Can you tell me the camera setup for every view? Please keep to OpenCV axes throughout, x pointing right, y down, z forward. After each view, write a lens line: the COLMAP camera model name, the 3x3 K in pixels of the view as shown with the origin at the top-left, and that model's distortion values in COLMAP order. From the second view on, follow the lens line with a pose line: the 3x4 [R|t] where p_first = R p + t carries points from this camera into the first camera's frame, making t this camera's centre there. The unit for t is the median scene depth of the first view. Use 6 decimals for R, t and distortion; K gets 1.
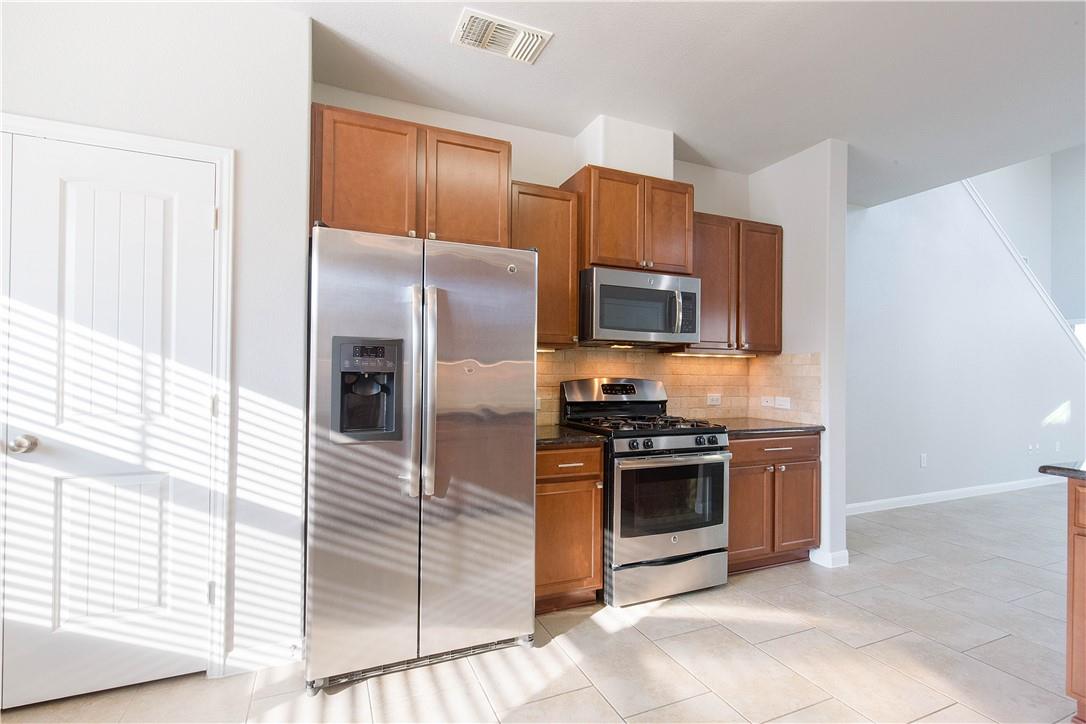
lens RADIAL K [[512.1, 0, 542.0], [0, 512.1, 364.3], [0, 0, 1]] dist [0.004438, 0.000596]
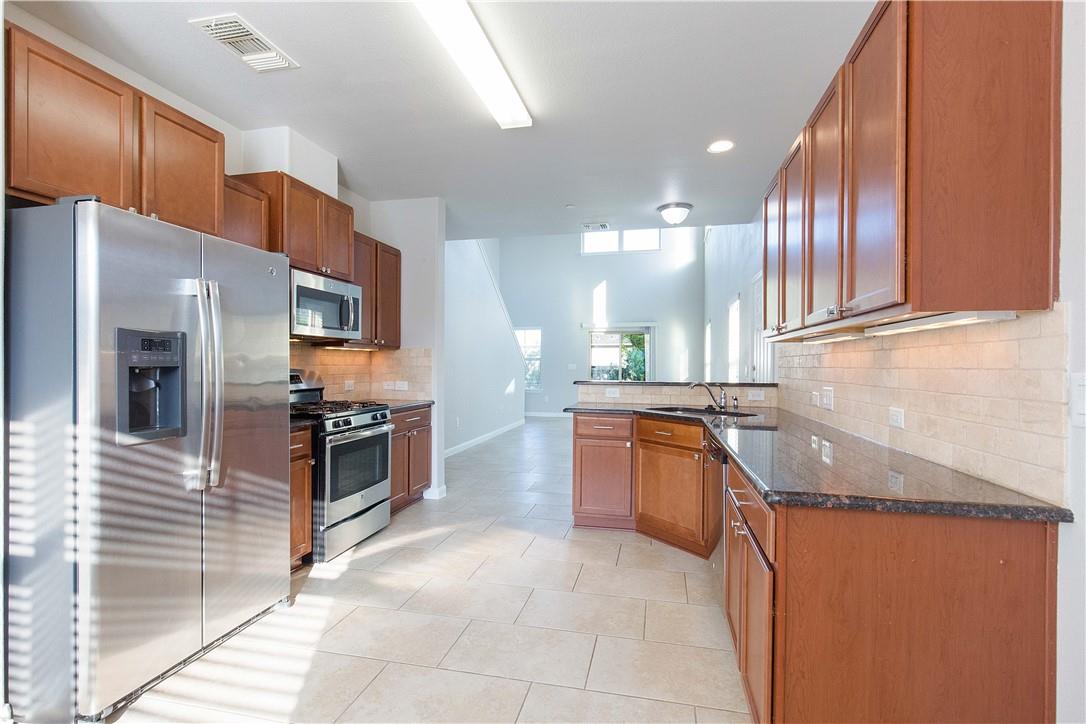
lens RADIAL K [[512.1, 0, 545.8], [0, 512.1, 363.0], [0, 0, 1]] dist [0.004438, 0.000596]
pose [[0.594051, -0.006576, 0.804401, -0.542940], [-0.010832, 0.999811, 0.016173, -0.012598], [-0.804355, -0.018321, 0.593867, -0.114177]]
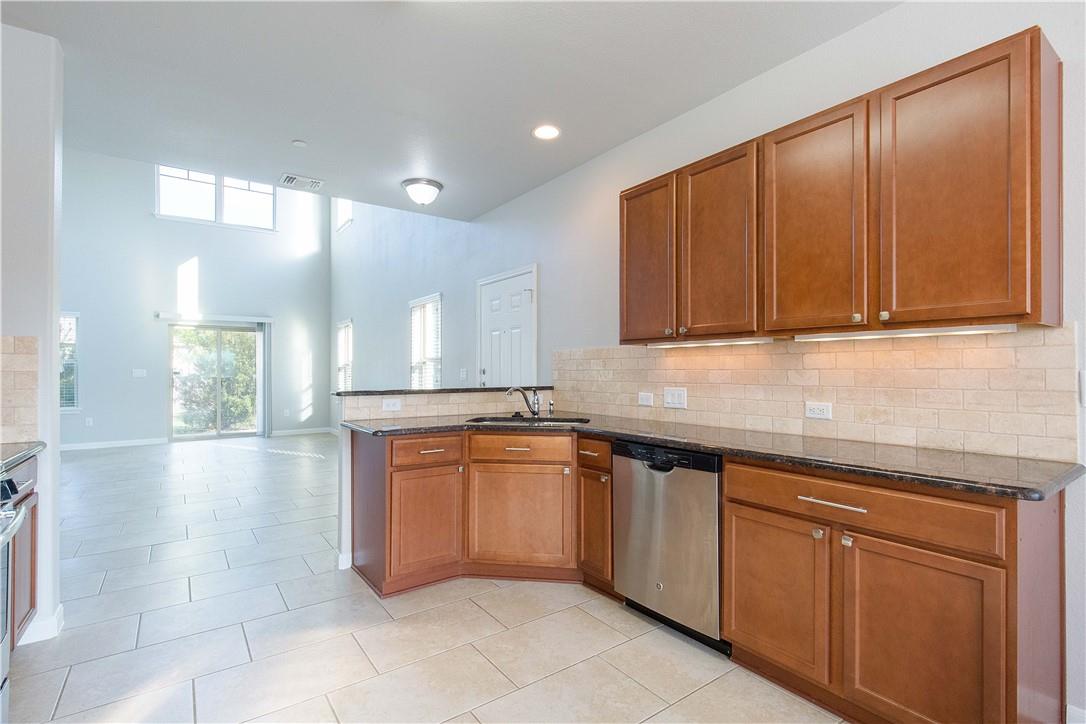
lens RADIAL K [[512.1, 0, 546.0], [0, 512.1, 363.5], [0, 0, 1]] dist [0.004438, 0.000596]
pose [[-0.216421, 0.000979, 0.976300, -0.390490], [-0.017567, 0.999834, -0.004897, 0.006392], [-0.976142, -0.018211, -0.216368, 0.653540]]
